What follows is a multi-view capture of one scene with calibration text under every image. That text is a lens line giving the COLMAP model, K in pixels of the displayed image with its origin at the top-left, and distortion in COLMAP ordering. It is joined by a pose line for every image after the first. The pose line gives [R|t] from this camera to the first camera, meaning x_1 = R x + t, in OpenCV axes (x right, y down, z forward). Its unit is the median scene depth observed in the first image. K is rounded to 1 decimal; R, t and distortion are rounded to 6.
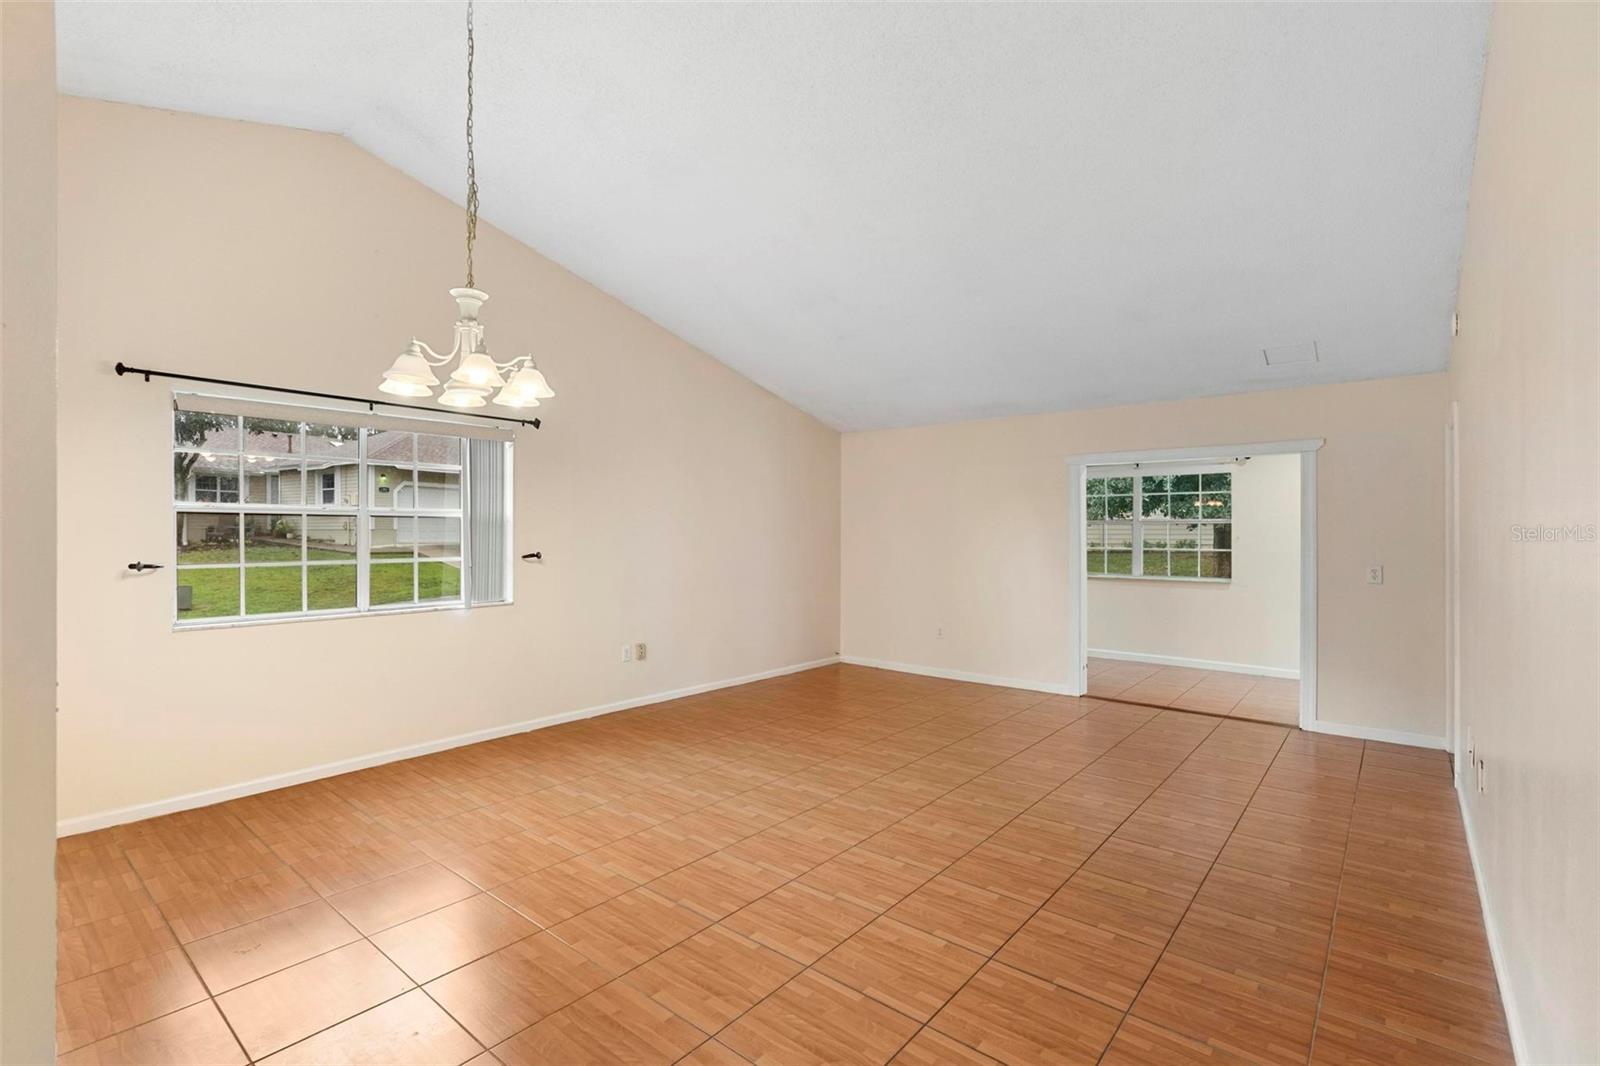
lens RADIAL K [[730.9, 0, 799.7], [0, 730.9, 501.2], [0, 0, 1]] dist [0.002606, 0.000542]
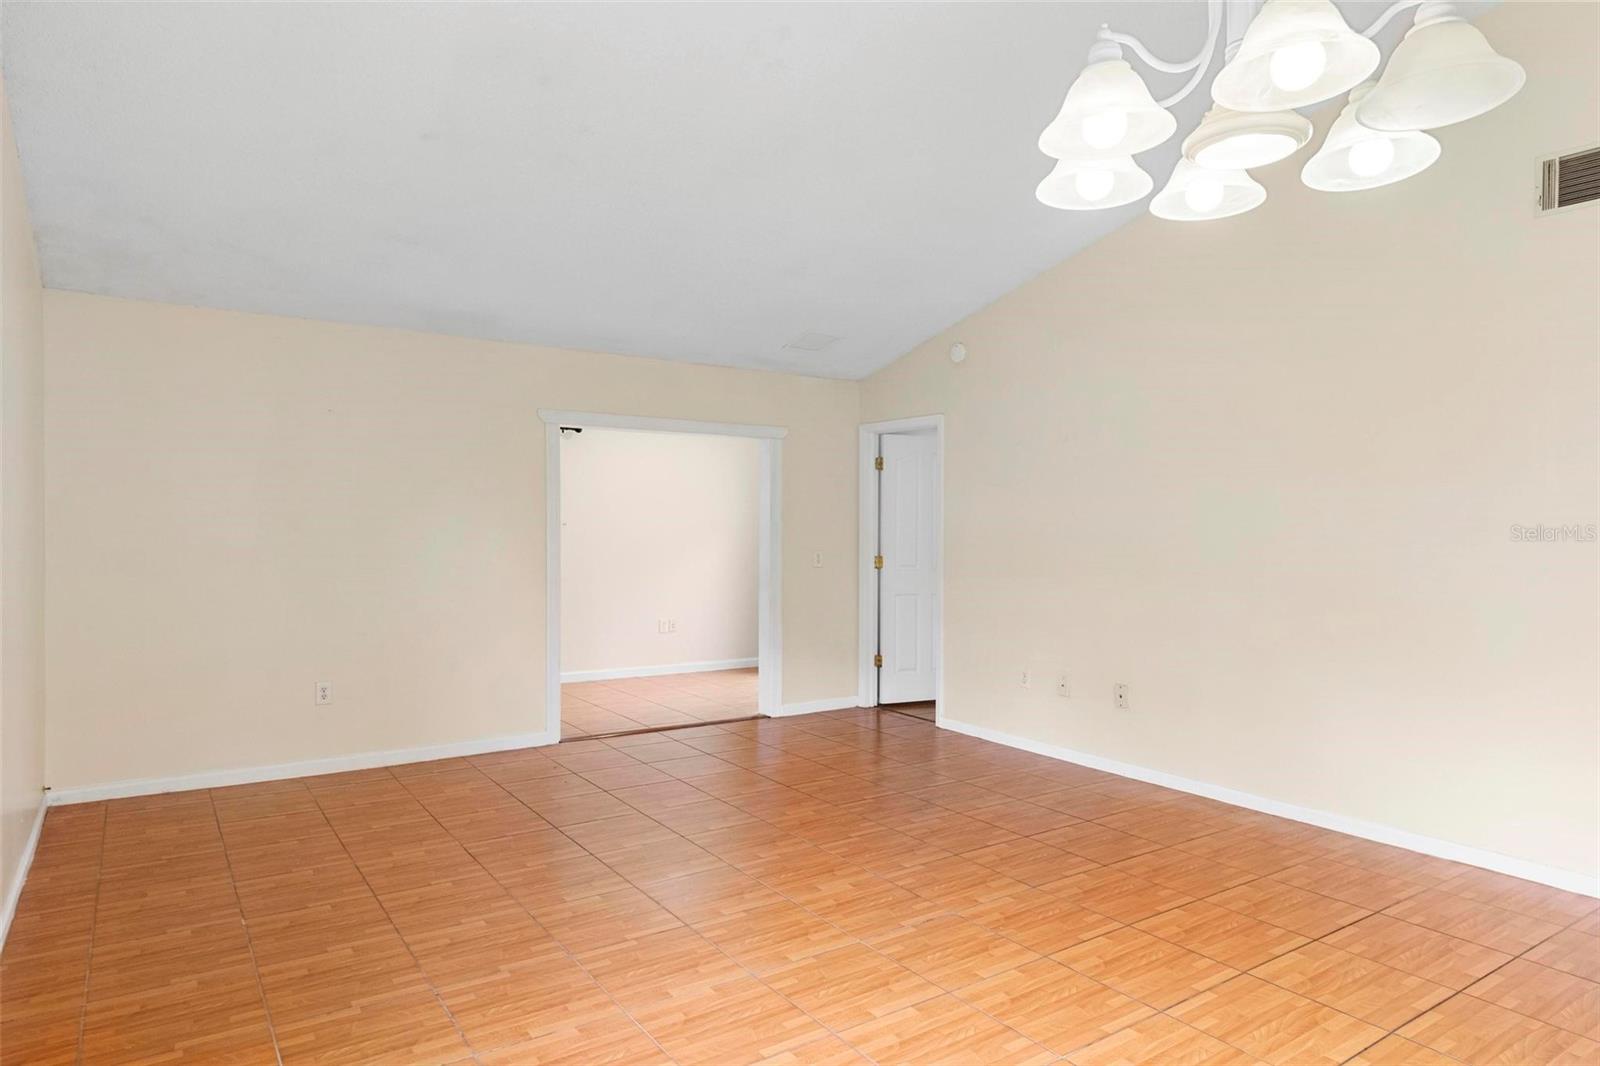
lens RADIAL K [[958.3, 0, 792.7], [0, 958.3, 523.2], [0, 0, 1]] dist [0.001900, 0.000118]
pose [[0.279023, -0.002589, 0.960281, -0.559547], [-0.048842, 0.998664, 0.016884, 0.024390], [-0.959041, -0.051613, 0.278524, 0.616092]]
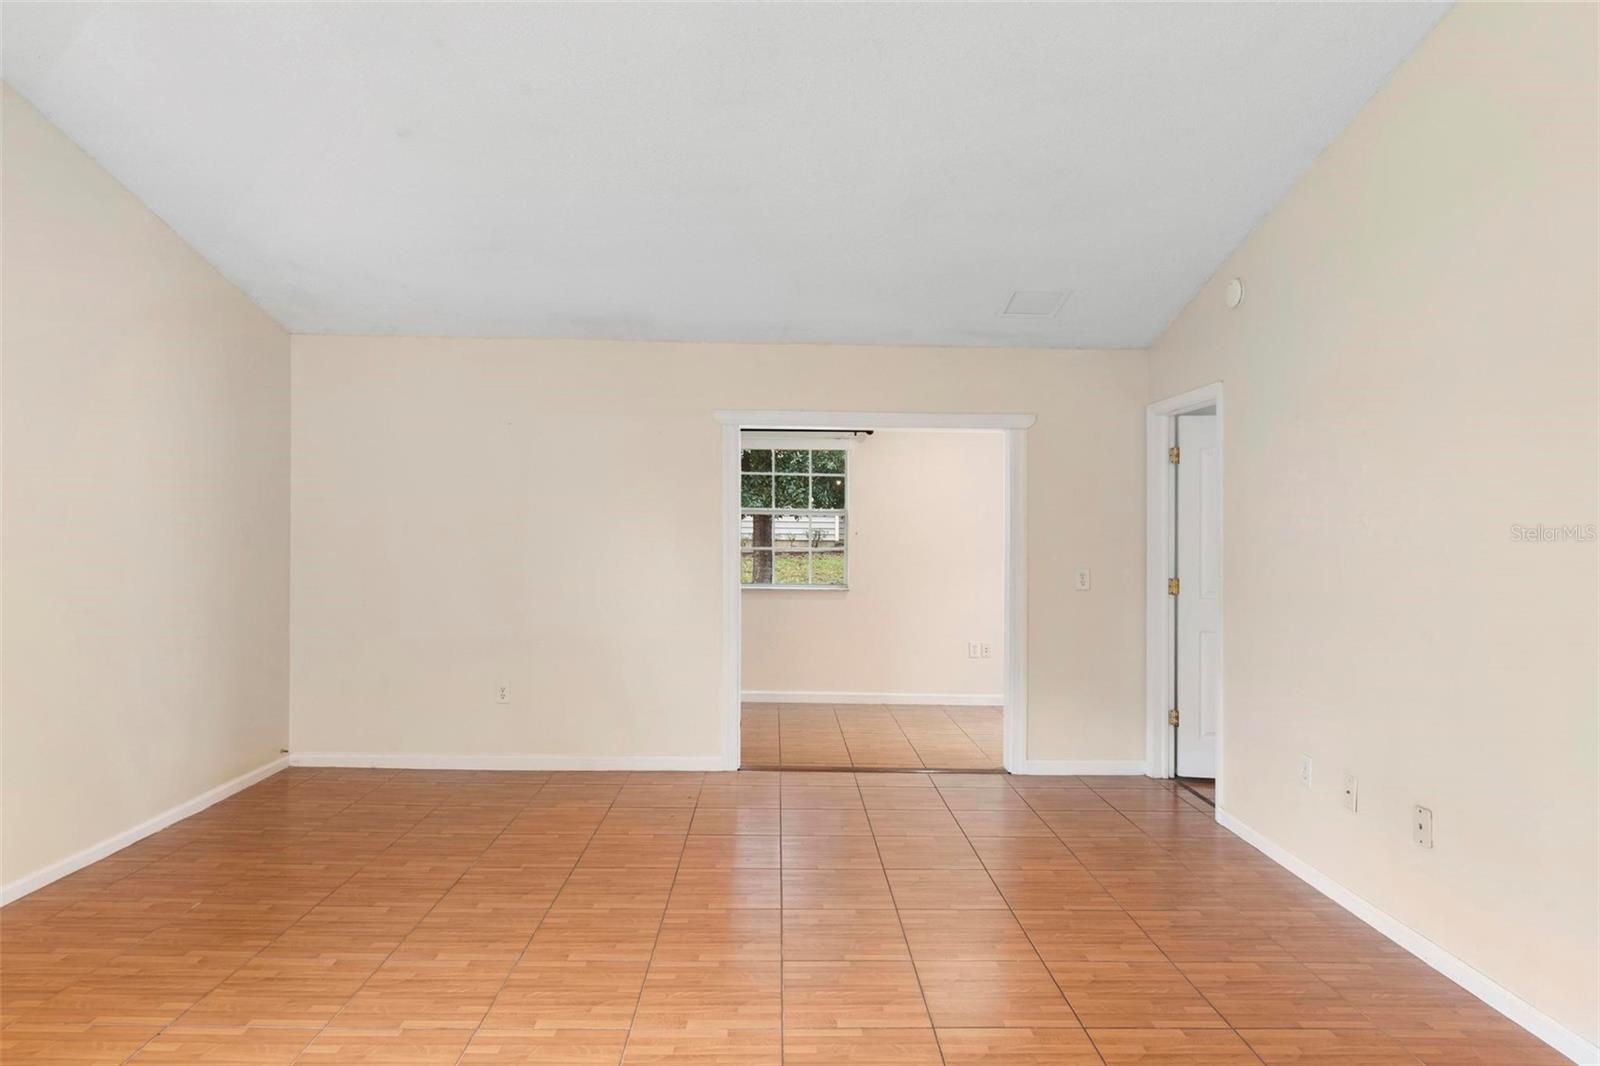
lens RADIAL K [[958.3, 0, 792.7], [0, 958.3, 523.2], [0, 0, 1]] dist [0.001900, 0.000118]
pose [[0.757608, 0.007165, 0.652670, -0.183823], [-0.037435, 0.998771, 0.032490, 0.011012], [-0.651635, -0.049048, 0.756945, 0.363203]]
